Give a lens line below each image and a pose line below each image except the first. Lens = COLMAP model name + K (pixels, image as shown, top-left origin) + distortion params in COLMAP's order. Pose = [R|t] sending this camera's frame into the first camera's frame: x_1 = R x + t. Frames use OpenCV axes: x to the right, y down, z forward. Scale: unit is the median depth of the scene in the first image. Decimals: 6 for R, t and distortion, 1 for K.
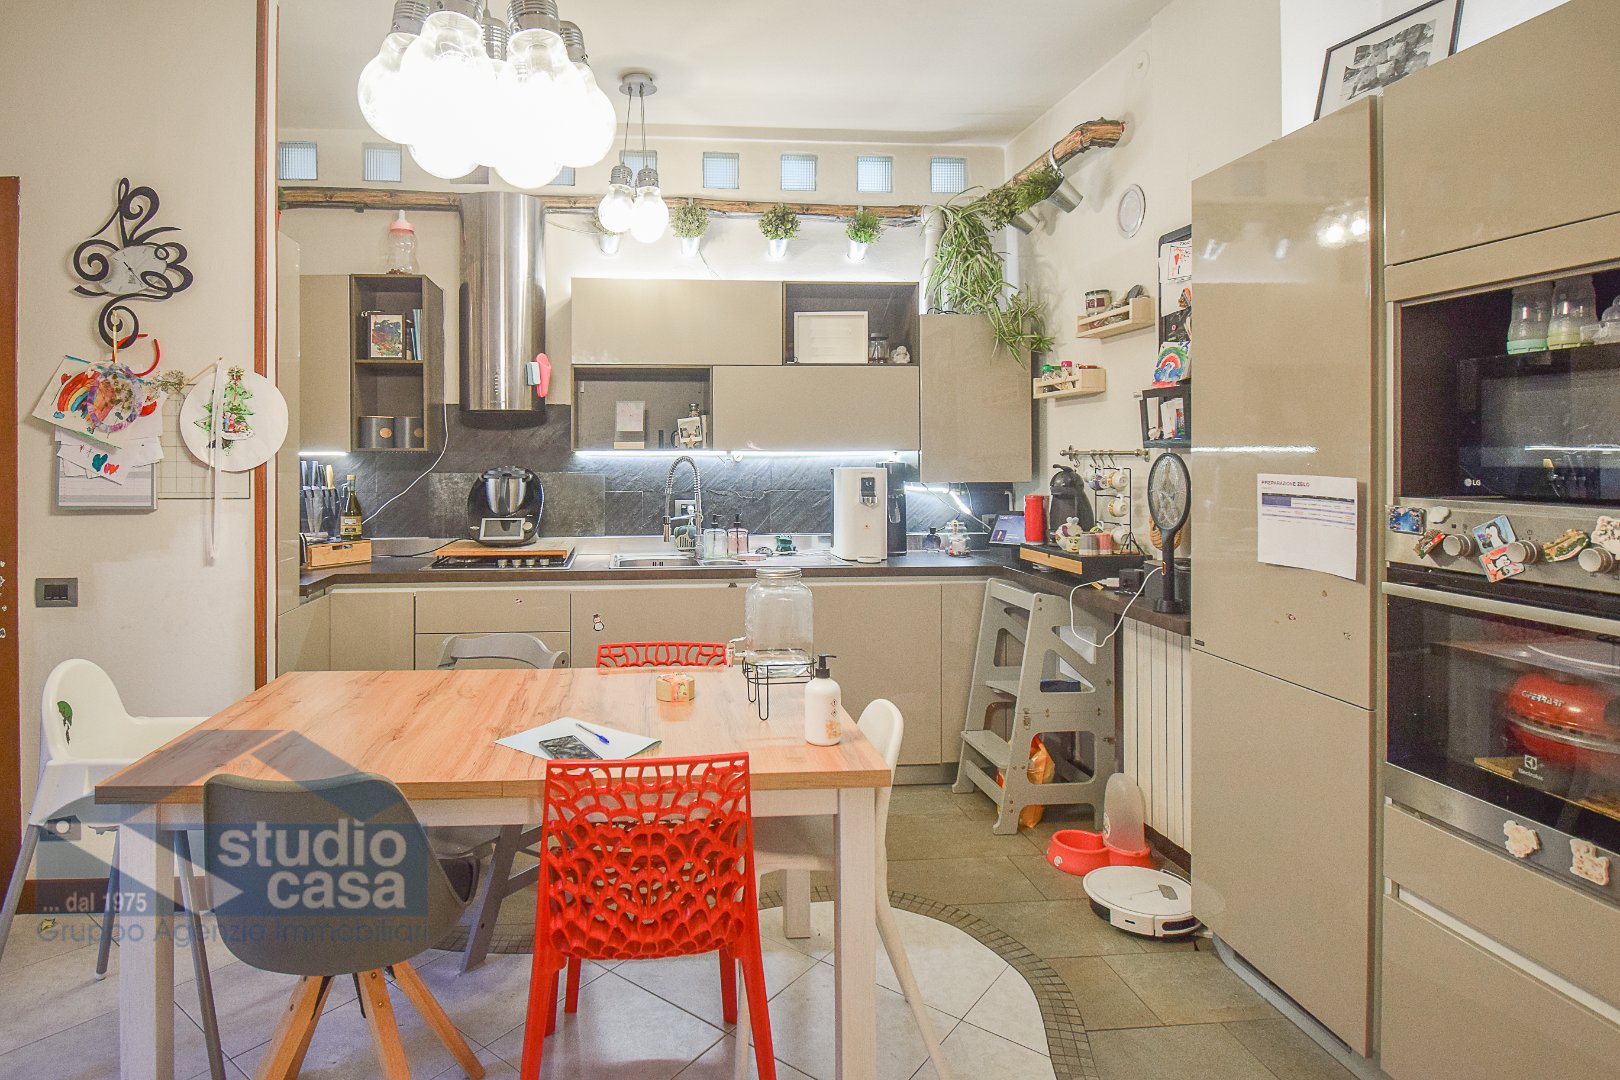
lens RADIAL K [[859.7, 0, 808.2], [0, 859.7, 483.8], [0, 0, 1]] dist [0.002695, -0.015085]
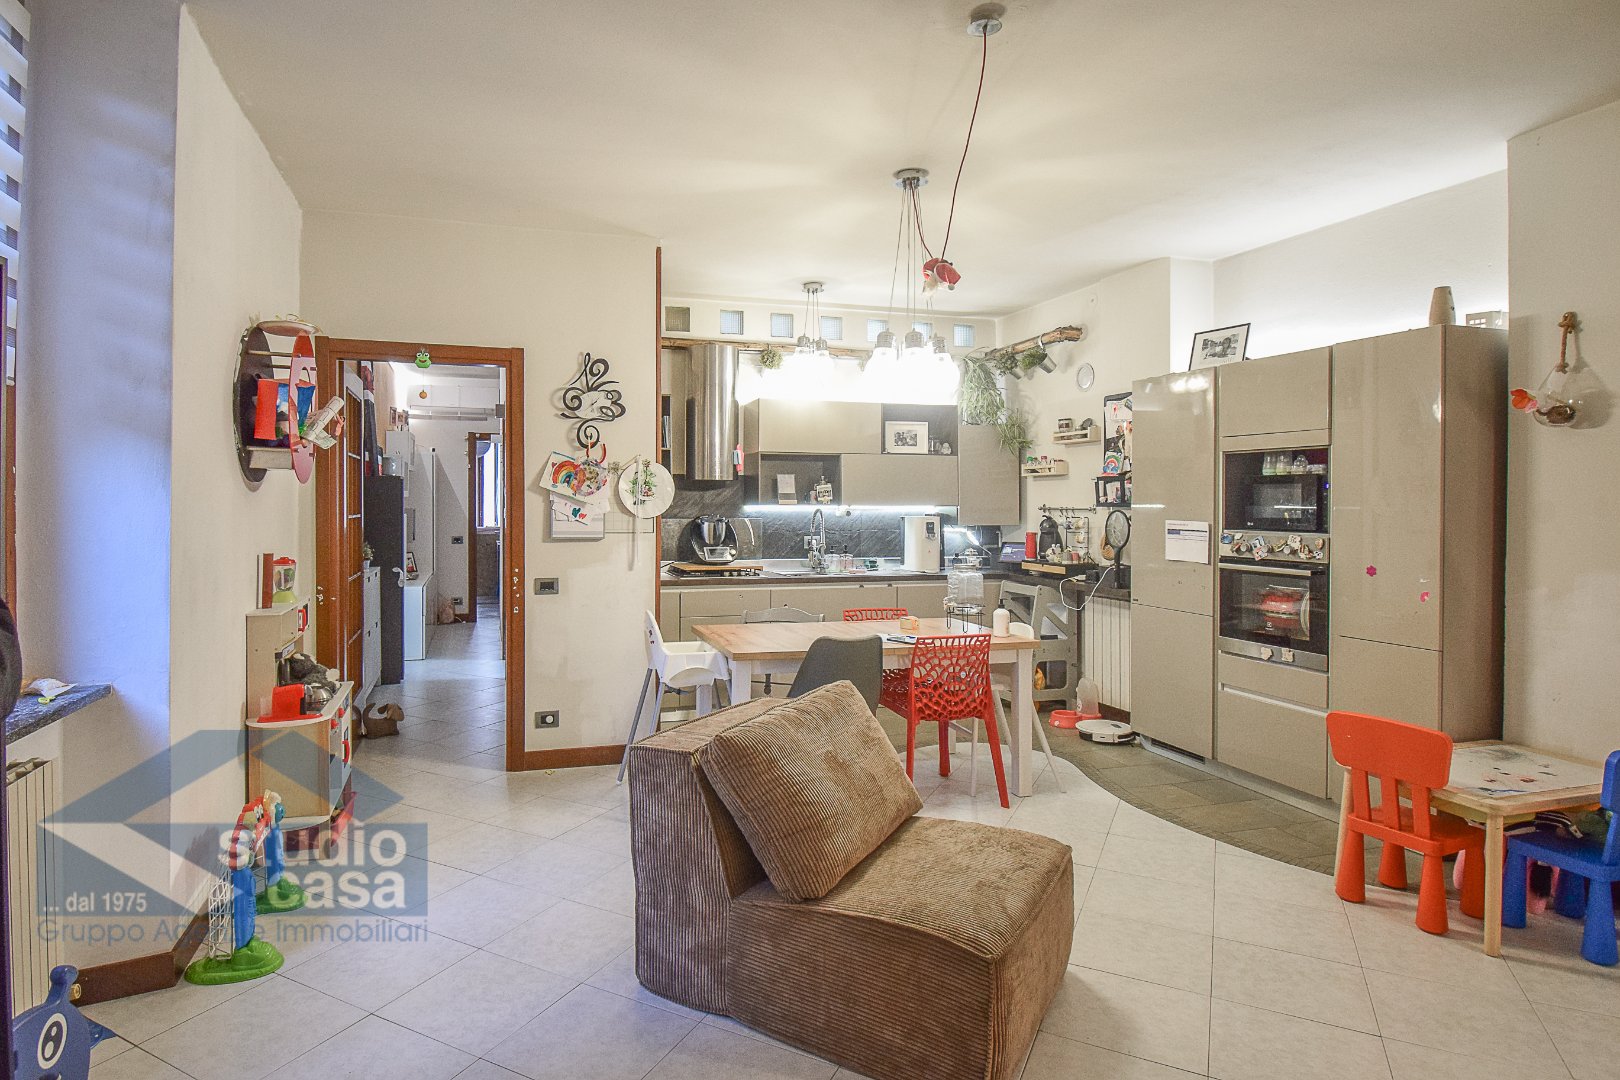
lens RADIAL K [[866.4, 0, 829.2], [0, 866.4, 539.2], [0, 0, 1]] dist [0.013888, -0.025862]
pose [[0.977173, -0.002111, 0.212434, -0.604646], [0.000067, 0.999954, 0.009627, 0.011495], [-0.212445, -0.009393, 0.977128, -0.762856]]
